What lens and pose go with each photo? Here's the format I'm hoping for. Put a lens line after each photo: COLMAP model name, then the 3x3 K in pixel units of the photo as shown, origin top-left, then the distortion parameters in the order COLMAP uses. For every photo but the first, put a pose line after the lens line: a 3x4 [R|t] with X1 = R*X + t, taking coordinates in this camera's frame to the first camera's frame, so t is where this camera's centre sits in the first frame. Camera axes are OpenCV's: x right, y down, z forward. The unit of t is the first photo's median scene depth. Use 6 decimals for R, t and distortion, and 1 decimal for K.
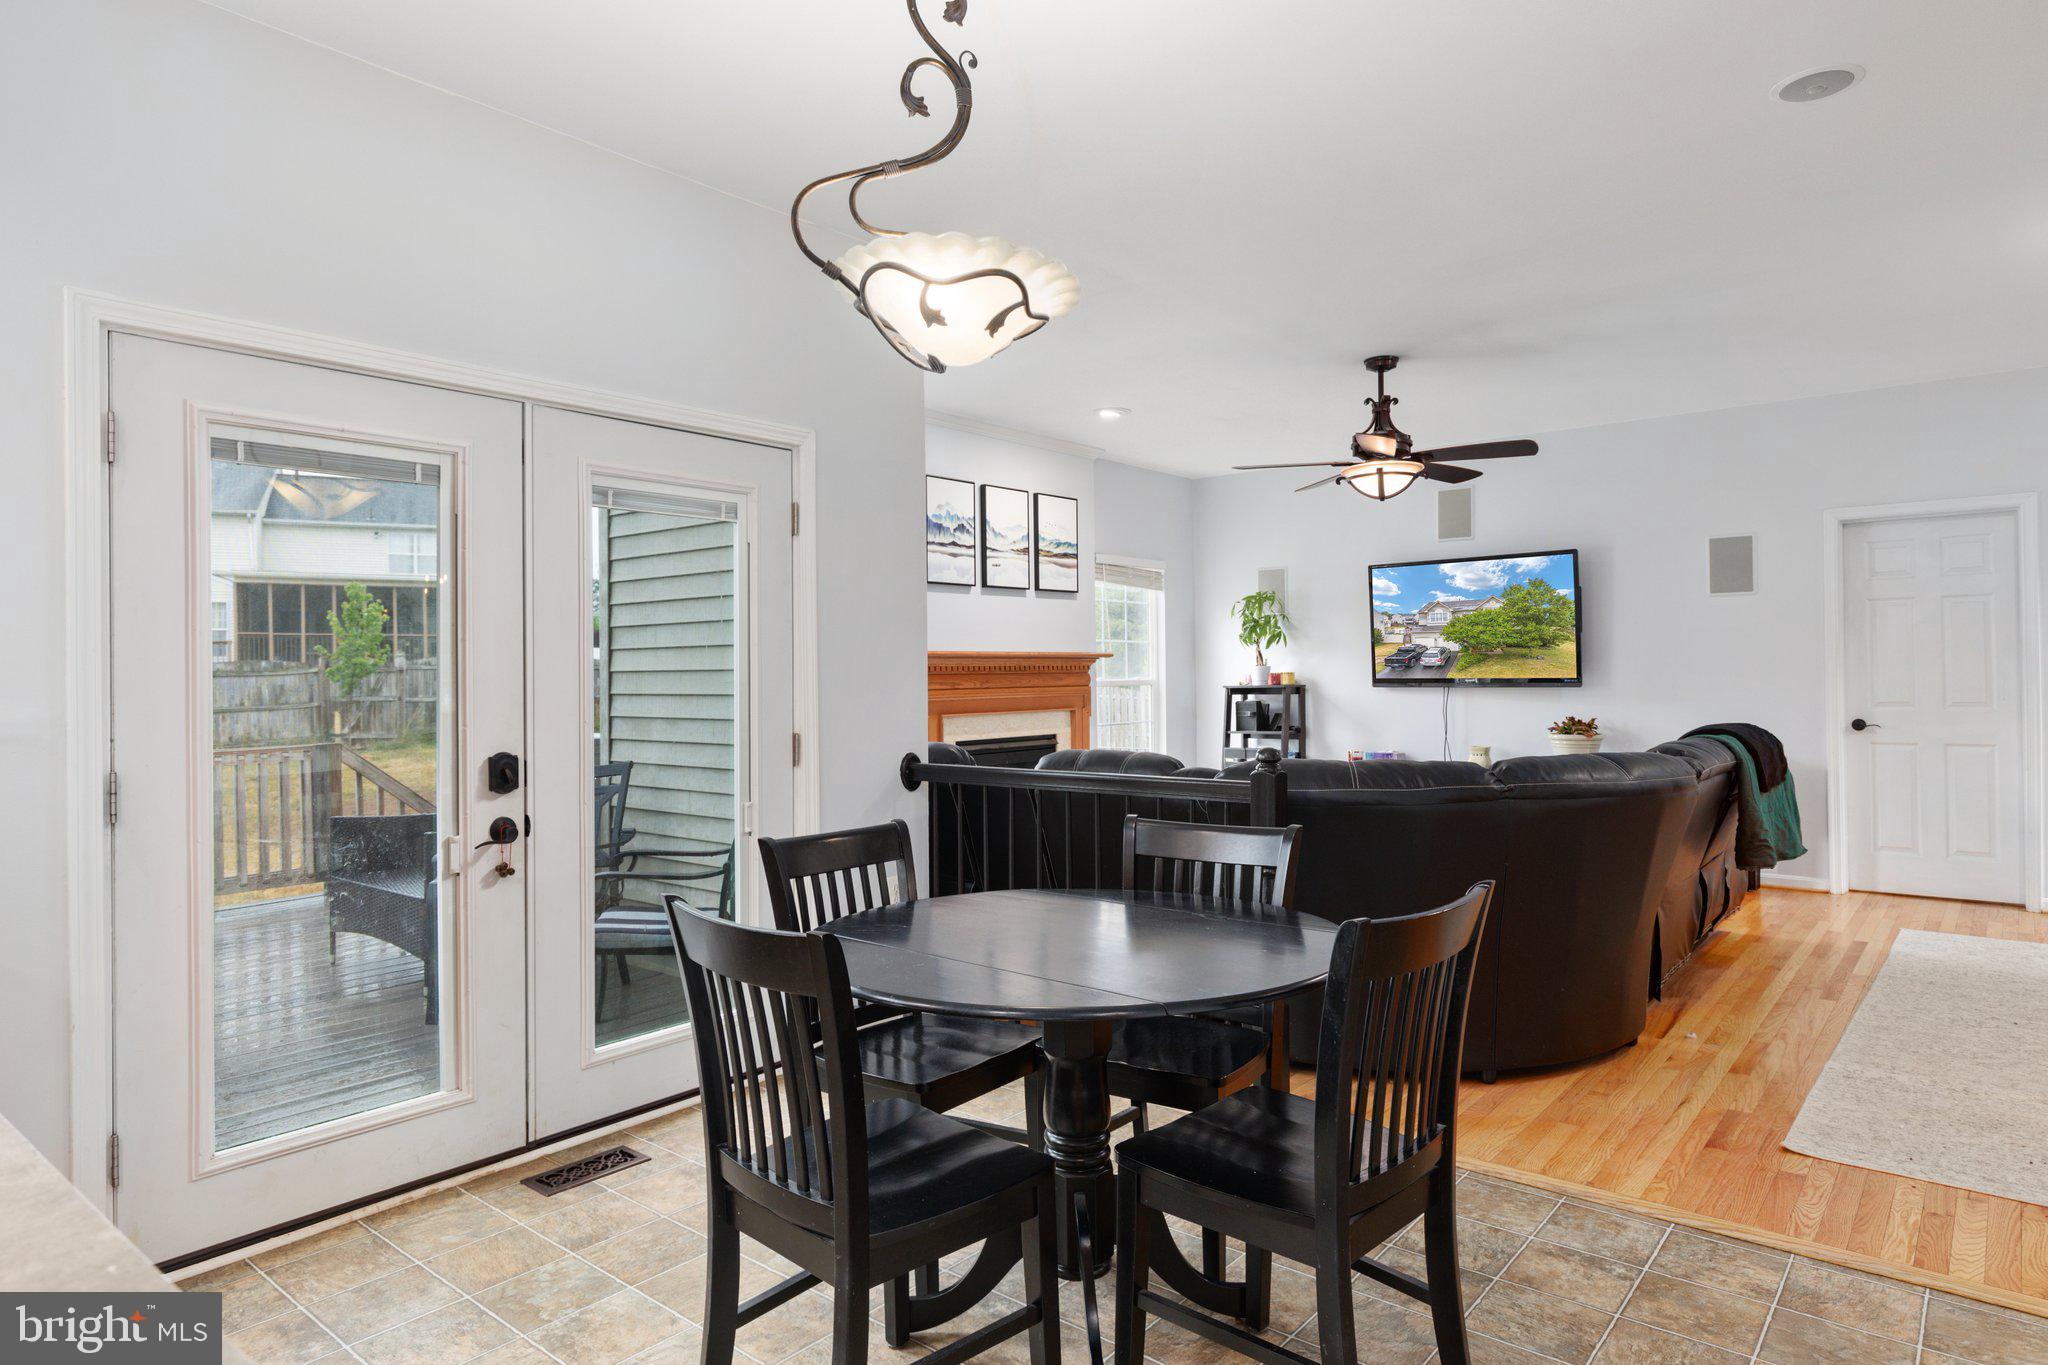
lens RADIAL K [[1189.4, 0, 1028.8], [0, 1189.4, 670.3], [0, 0, 1]] dist [0.000499, 0.000005]
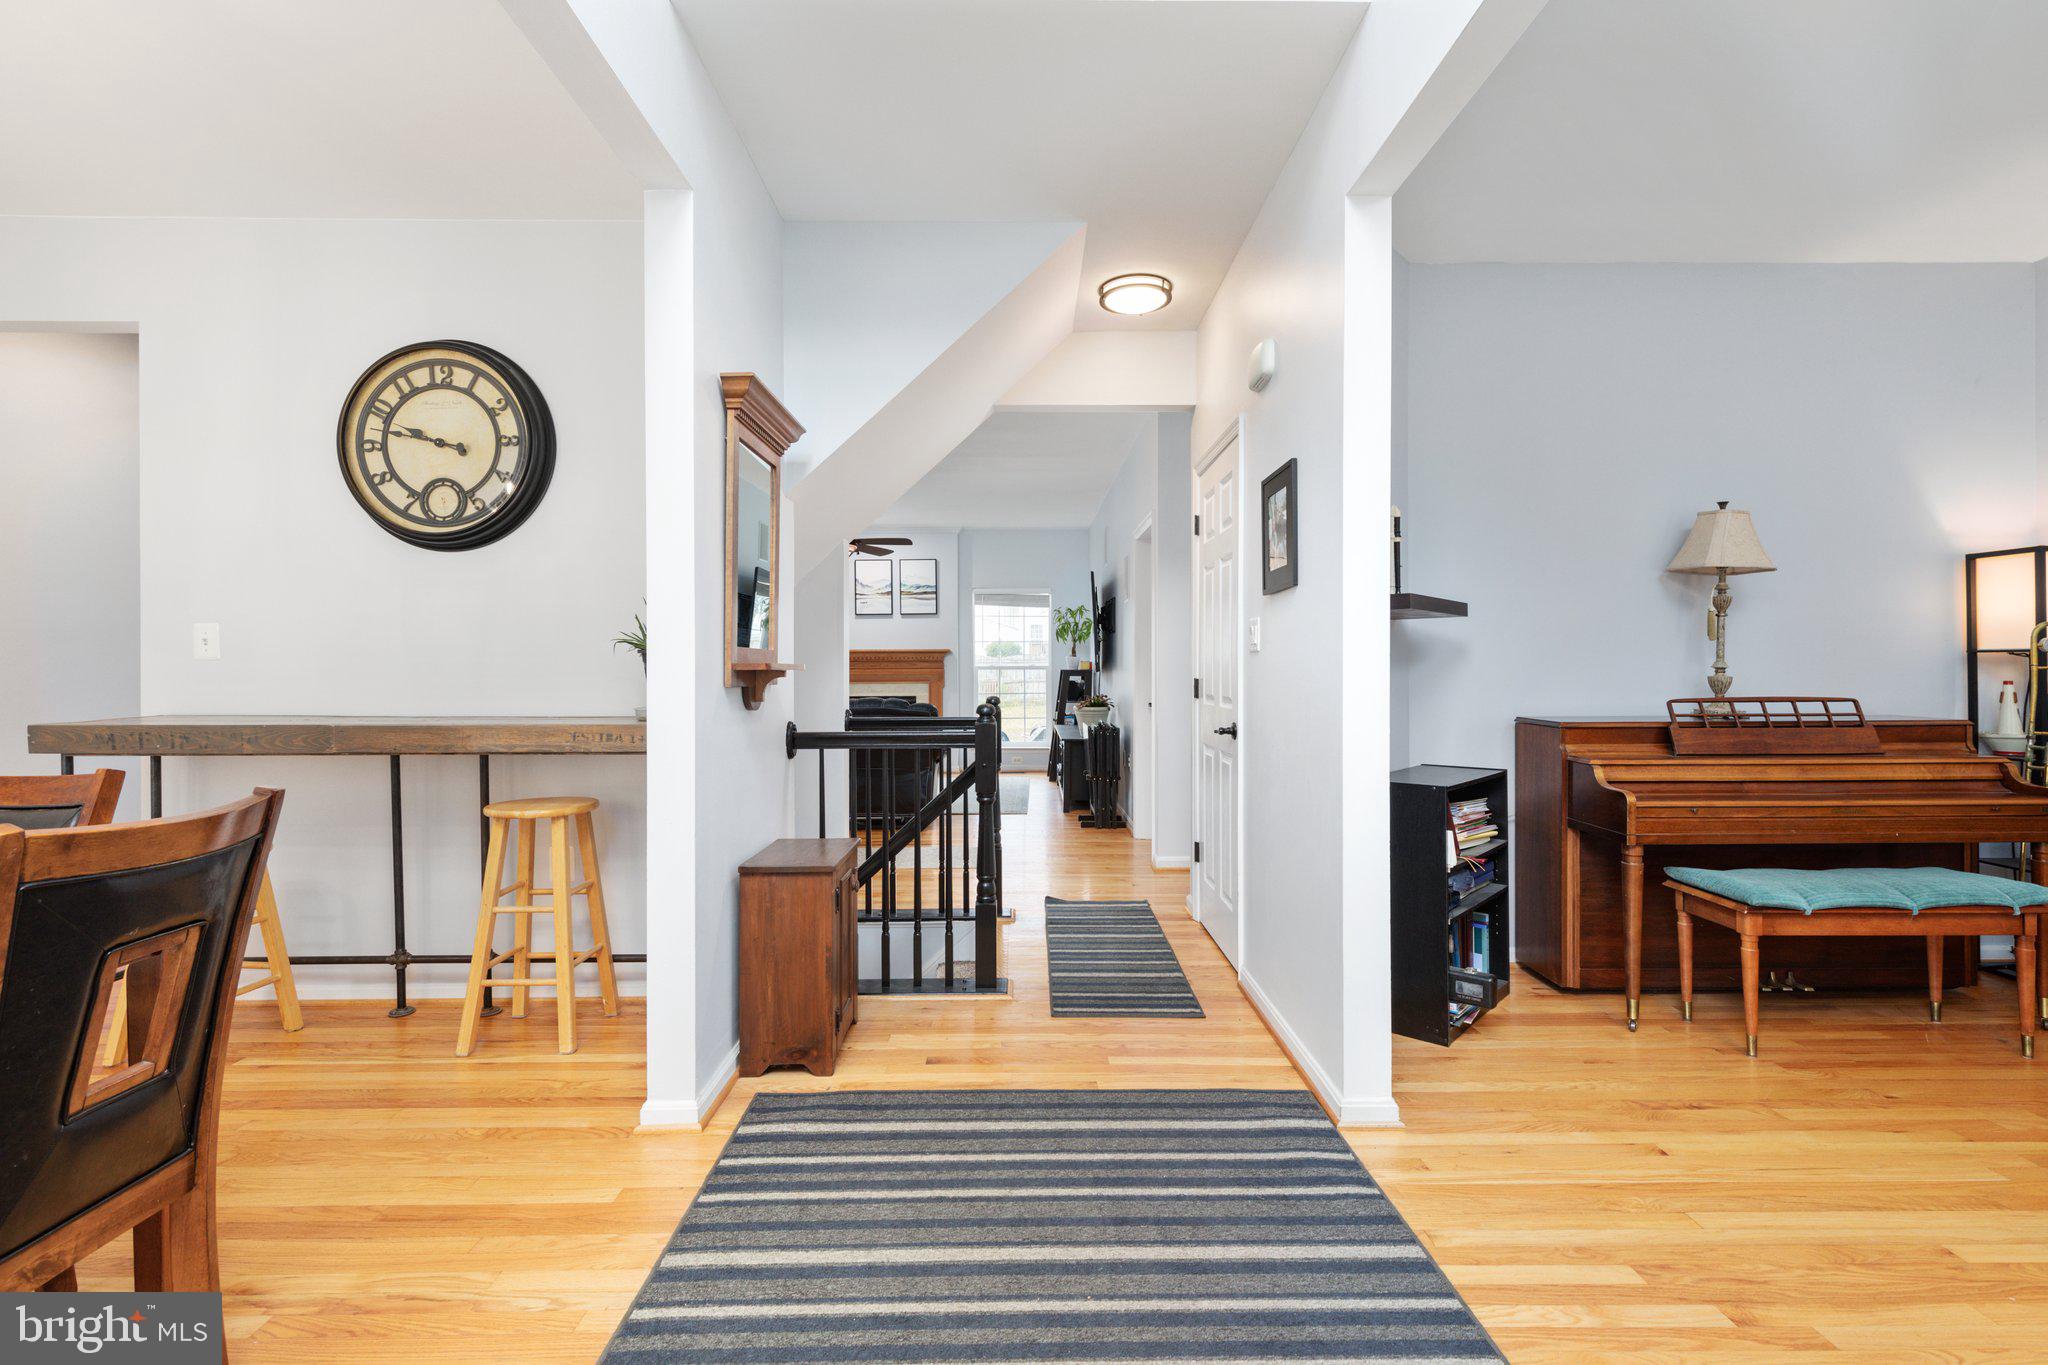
lens RADIAL K [[924.0, 0, 1015.6], [0, 924.0, 688.5], [0, 0, 1]] dist [0.001642, -0.000584]
pose [[0.640364, 0.025578, -0.767646, 1.192511], [-0.001215, 0.999478, 0.032290, -0.001313], [0.768071, -0.019745, 0.640060, 0.245832]]
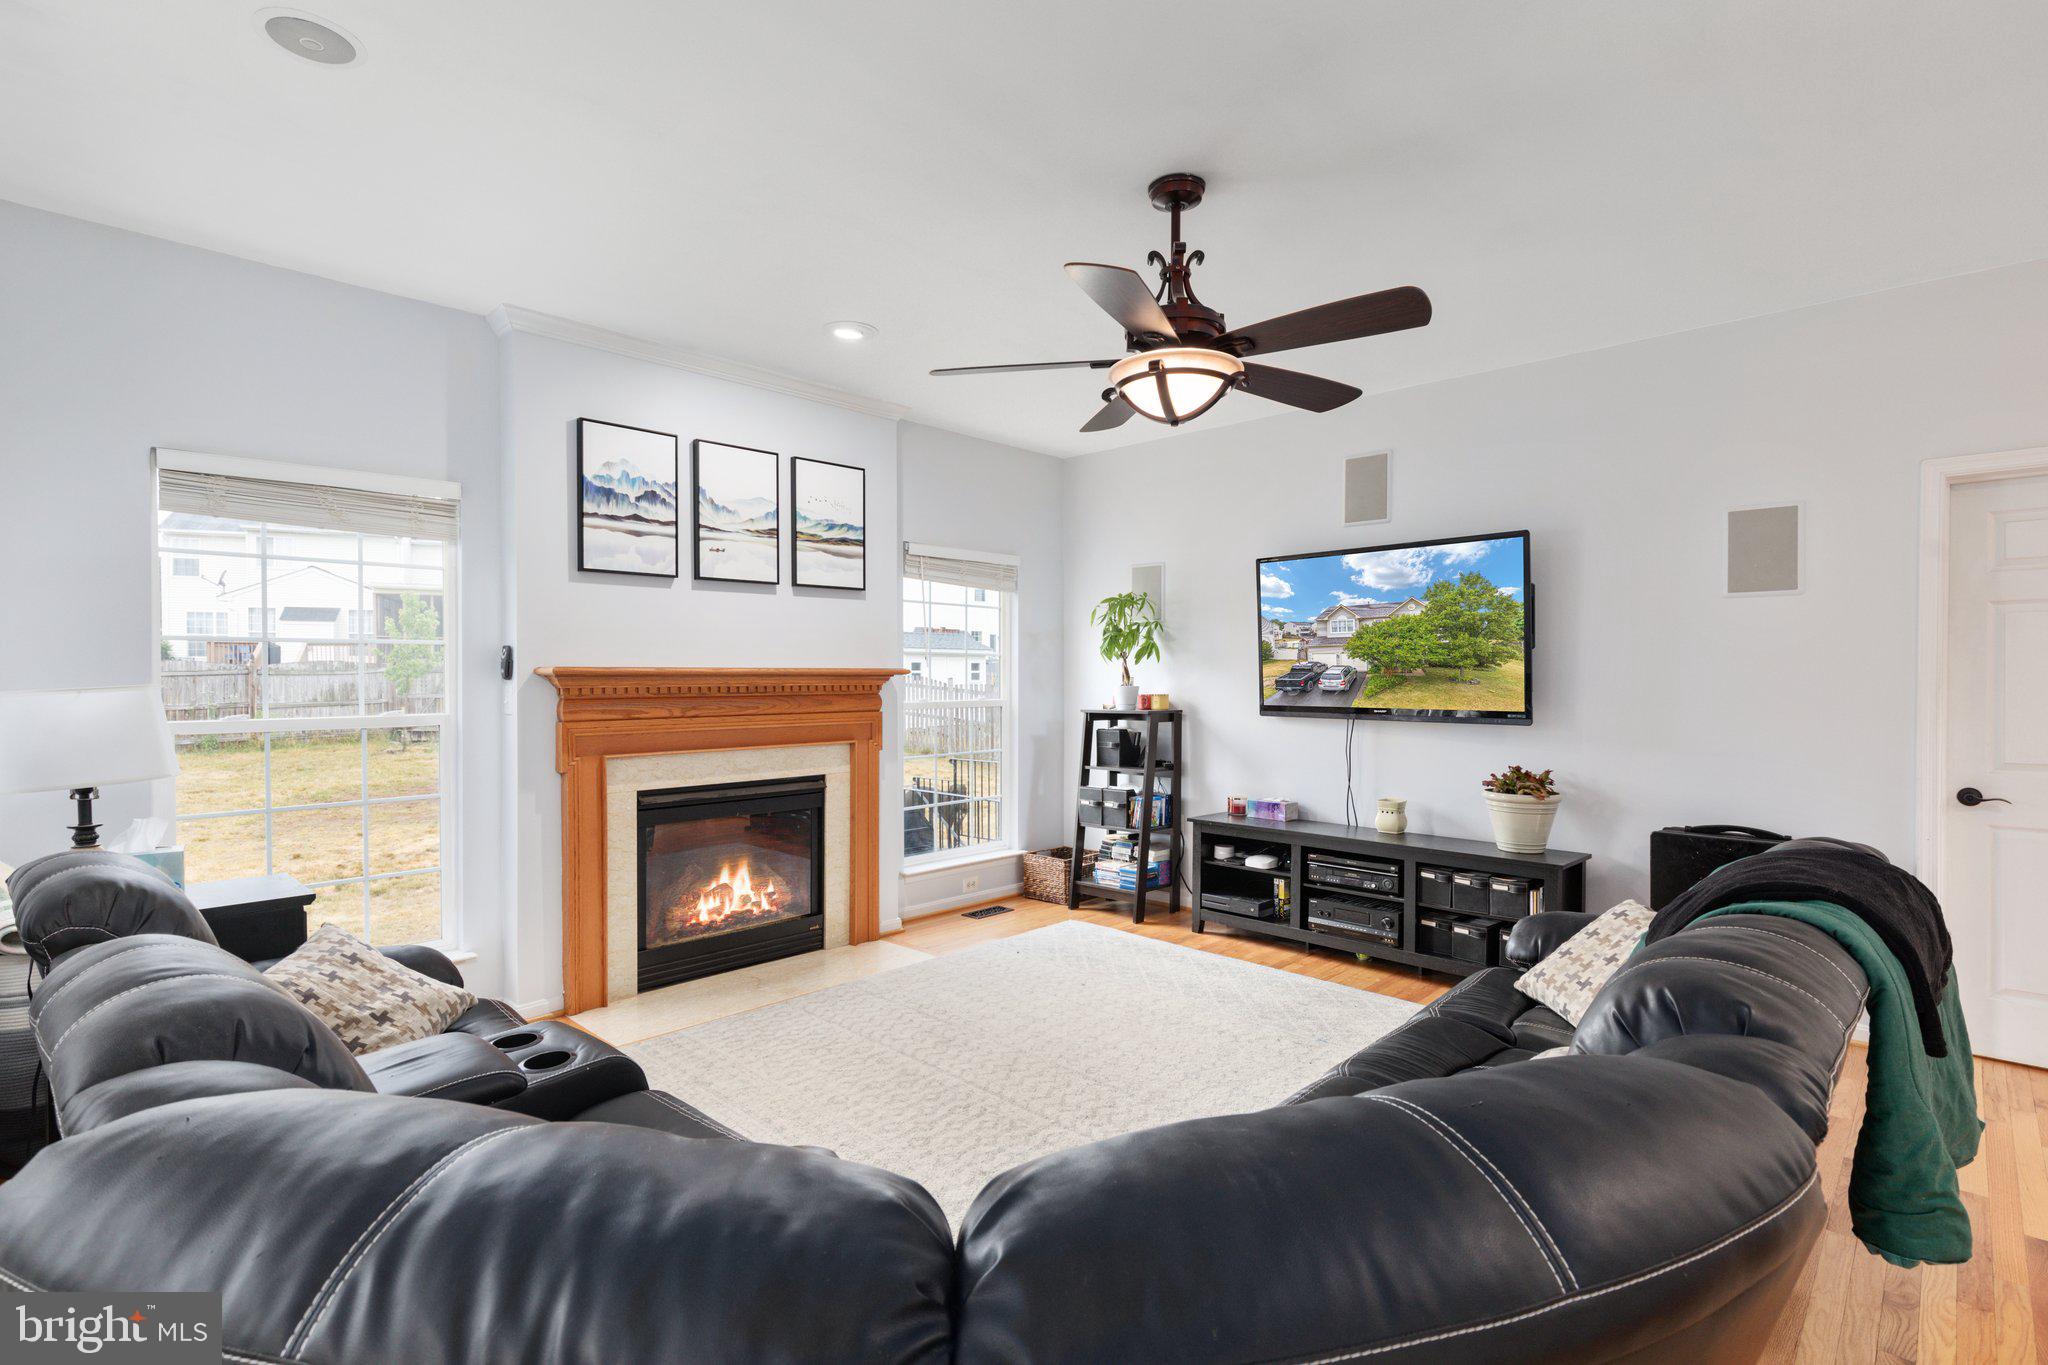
lens RADIAL K [[978.5, 0, 1026.8], [0, 978.5, 689.4], [0, 0, 1]] dist [0.000091, -0.000053]
pose [[0.997511, 0.012523, -0.069388, 0.200708], [-0.011367, 0.999790, 0.017042, -0.013715], [0.069587, -0.016211, 0.997444, 0.390149]]
